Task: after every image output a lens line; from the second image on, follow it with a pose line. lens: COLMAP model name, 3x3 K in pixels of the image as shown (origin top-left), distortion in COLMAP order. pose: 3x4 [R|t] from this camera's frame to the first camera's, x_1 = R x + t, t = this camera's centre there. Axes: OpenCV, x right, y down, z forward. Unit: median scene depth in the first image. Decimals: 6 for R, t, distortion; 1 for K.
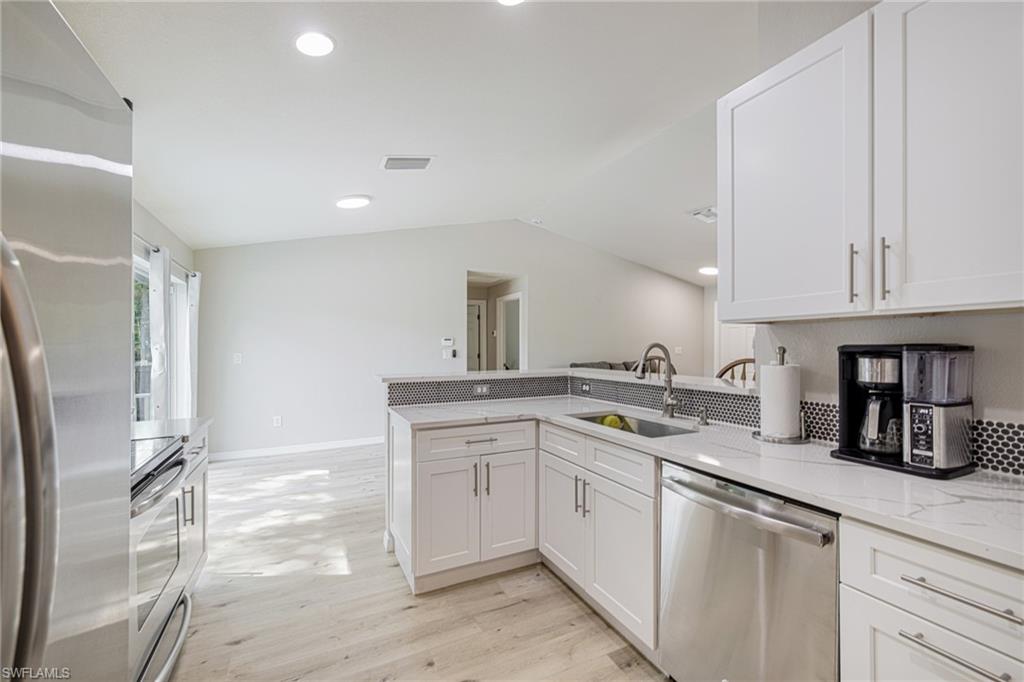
lens RADIAL K [[435.1, 0, 511.5], [0, 435.1, 329.2], [0, 0, 1]] dist [-0.000301, 0.000169]
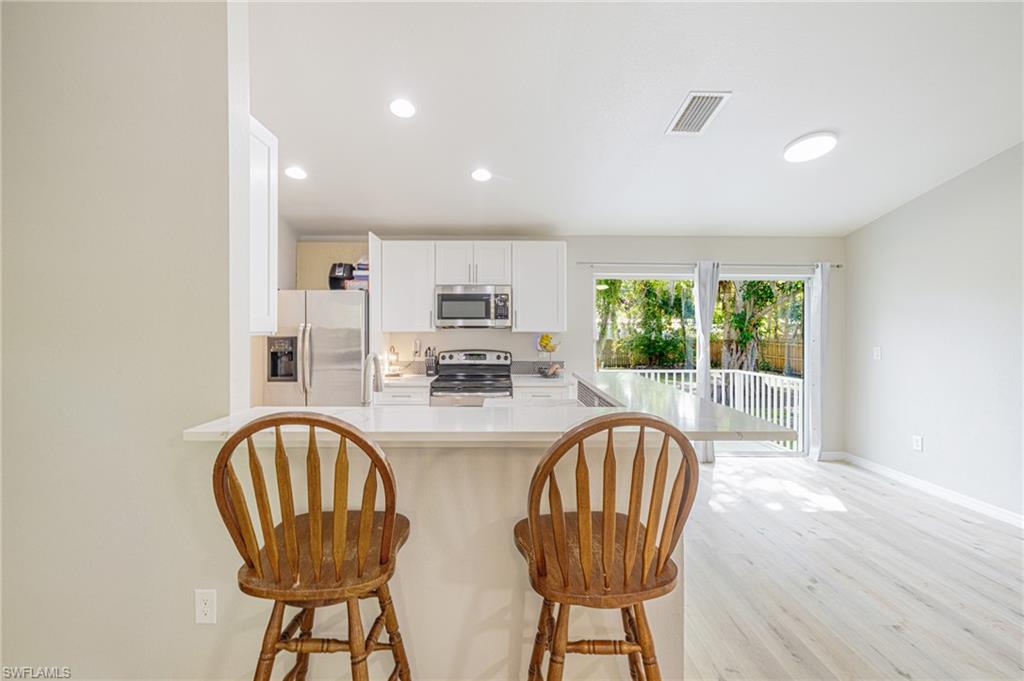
lens RADIAL K [[436.2, 0, 500.2], [0, 436.2, 327.5], [0, 0, 1]] dist [-0.001774, 0.000135]
pose [[-0.420844, 0.008237, -0.907096, 1.100415], [0.034877, 0.999366, -0.007106, -0.002220], [0.906462, -0.034627, -0.420864, 1.750044]]
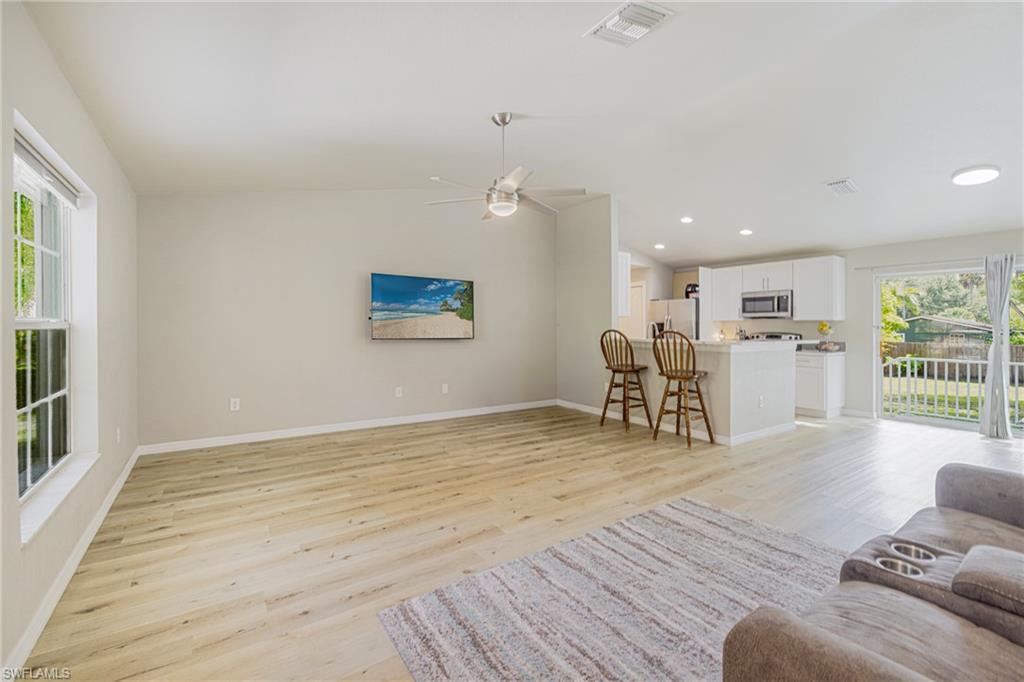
lens RADIAL K [[436.2, 0, 513.8], [0, 436.2, 324.6], [0, 0, 1]] dist [0.001067, 0.000277]
pose [[-0.985489, -0.002279, -0.169722, 1.736732], [0.004672, 0.999167, -0.040546, 0.160308], [0.169673, -0.040750, -0.984658, 3.743253]]
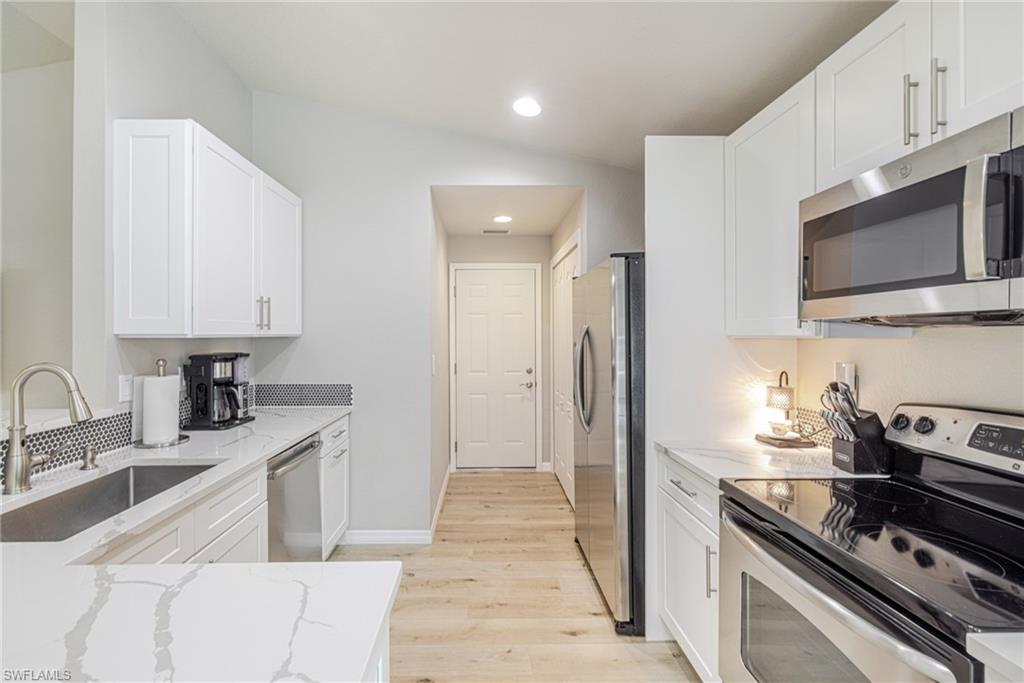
lens RADIAL K [[445.1, 0, 487.6], [0, 445.1, 337.6], [0, 0, 1]] dist [-0.000721, -0.000132]
pose [[-0.909536, 0.010107, 0.415503, -0.512938], [-0.002904, 0.999525, -0.030671, 0.015980], [-0.415615, -0.029103, -0.909075, 1.447297]]
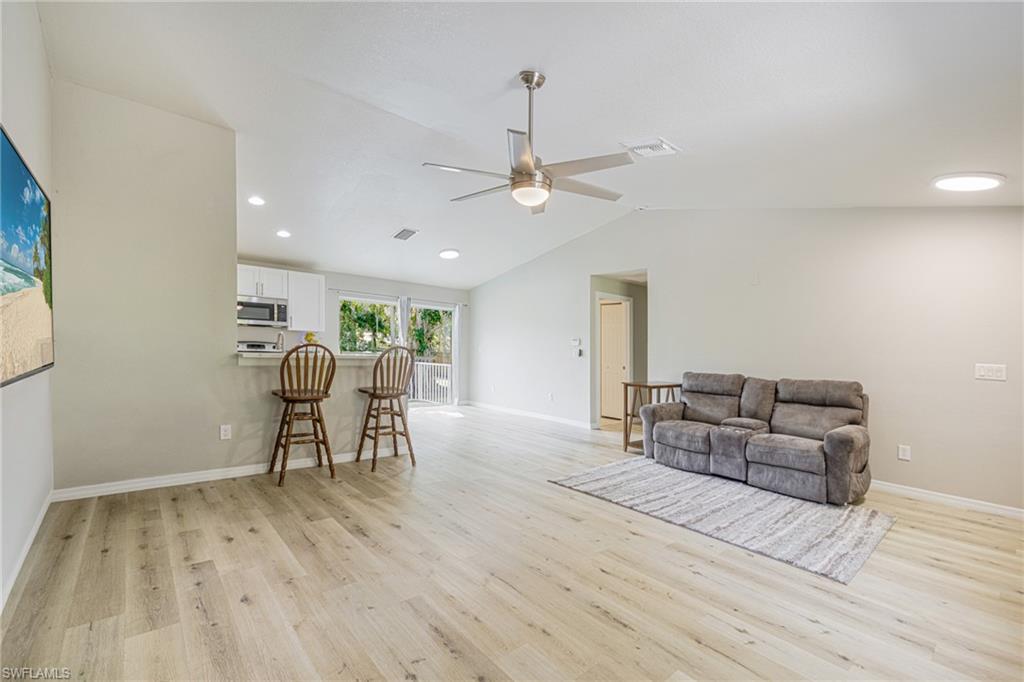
lens RADIAL K [[442.1, 0, 510.8], [0, 442.1, 352.9], [0, 0, 1]] dist [-0.002183, -0.000029]
pose [[0.272963, 0.029230, -0.961580, 2.732326], [-0.003351, 0.999561, 0.029434, 0.072496], [0.962019, -0.004812, 0.272941, 1.595565]]
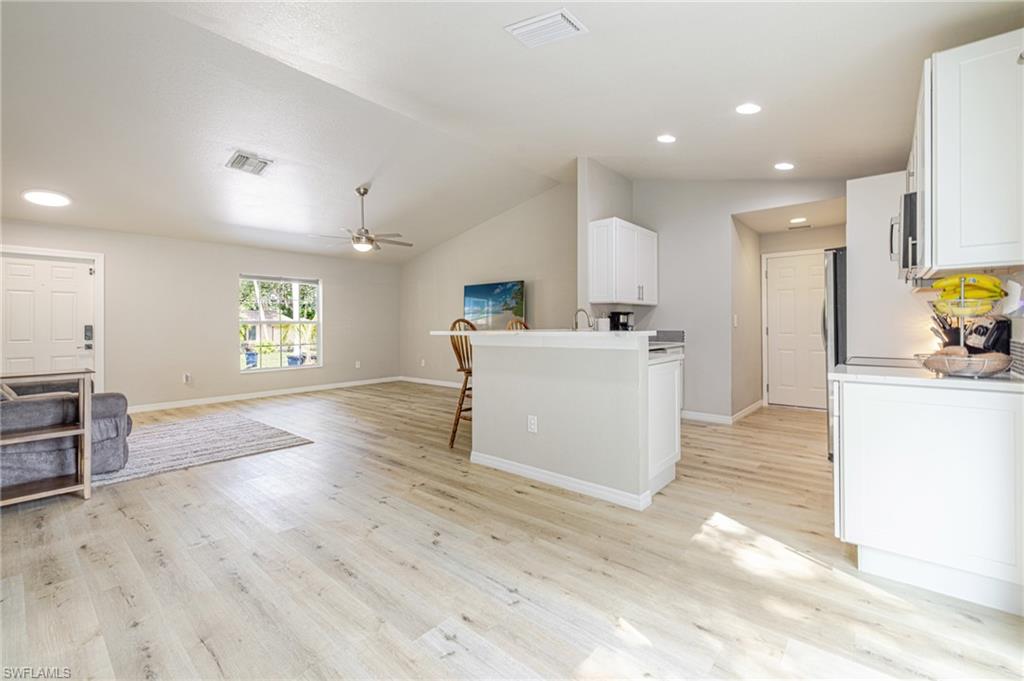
lens RADIAL K [[435.1, 0, 511.5], [0, 435.1, 328.7], [0, 0, 1]] dist [-0.000301, 0.000169]
pose [[-0.408080, 0.003968, 0.912938, -1.444795], [-0.024093, 0.999595, -0.015114, 0.175112], [-0.912628, -0.028164, -0.407819, 2.296896]]
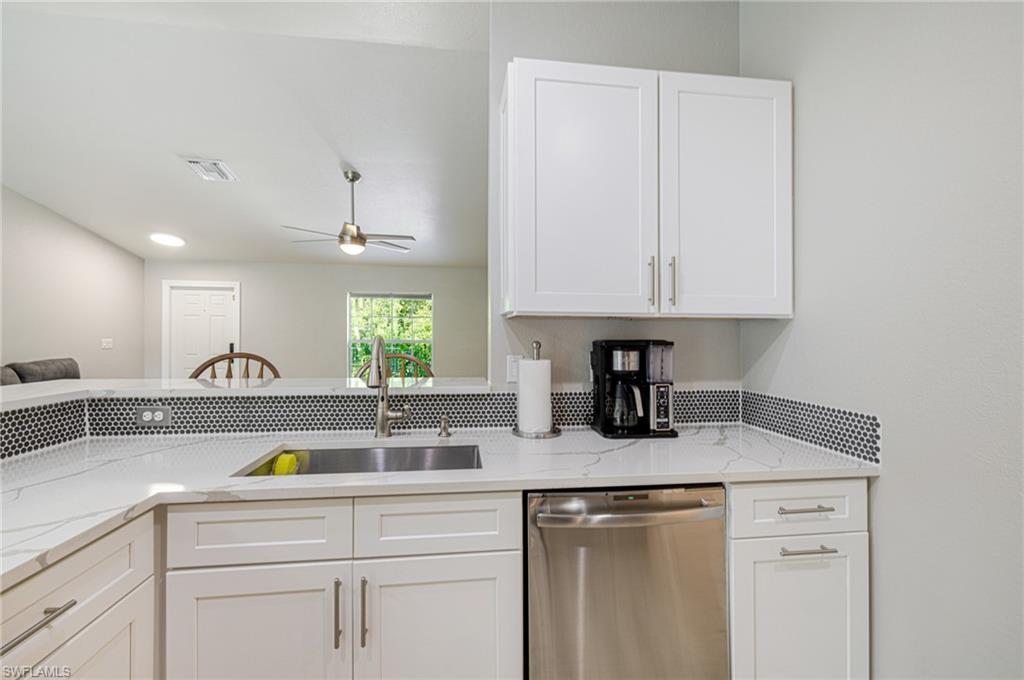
lens RADIAL K [[435.1, 0, 511.5], [0, 435.1, 328.2], [0, 0, 1]] dist [-0.000301, 0.000169]
pose [[0.305815, 0.029182, 0.951644, -0.305715], [-0.044131, 0.998890, -0.016449, 0.025783], [-0.951068, -0.036967, 0.306763, 0.646002]]
